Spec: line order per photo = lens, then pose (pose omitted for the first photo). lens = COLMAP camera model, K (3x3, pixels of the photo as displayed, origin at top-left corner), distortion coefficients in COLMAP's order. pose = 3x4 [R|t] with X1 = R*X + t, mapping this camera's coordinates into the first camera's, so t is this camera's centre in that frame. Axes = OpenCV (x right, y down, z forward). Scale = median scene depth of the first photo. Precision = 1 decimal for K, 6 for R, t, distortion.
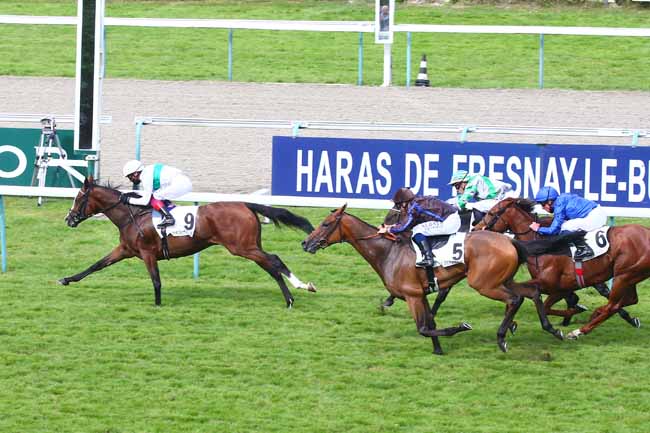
lens RADIAL K [[3360.1, 0, 321.8], [0, 3360.1, 215.6], [0, 0, 1]] dist [-0.263692, 0.000000]
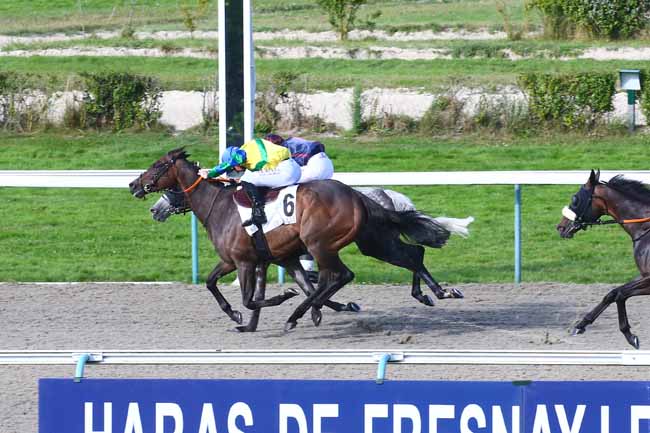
lens RADIAL K [[4373.5, 0, 324.1], [0, 4373.5, 217.4], [0, 0, 1]] dist [-0.489311, 0.000000]
pose [[0.998871, -0.020330, 0.042932, 0.001977], [0.022542, 0.998409, -0.051679, -0.011797], [-0.041813, 0.052589, 0.997741, 0.275272]]
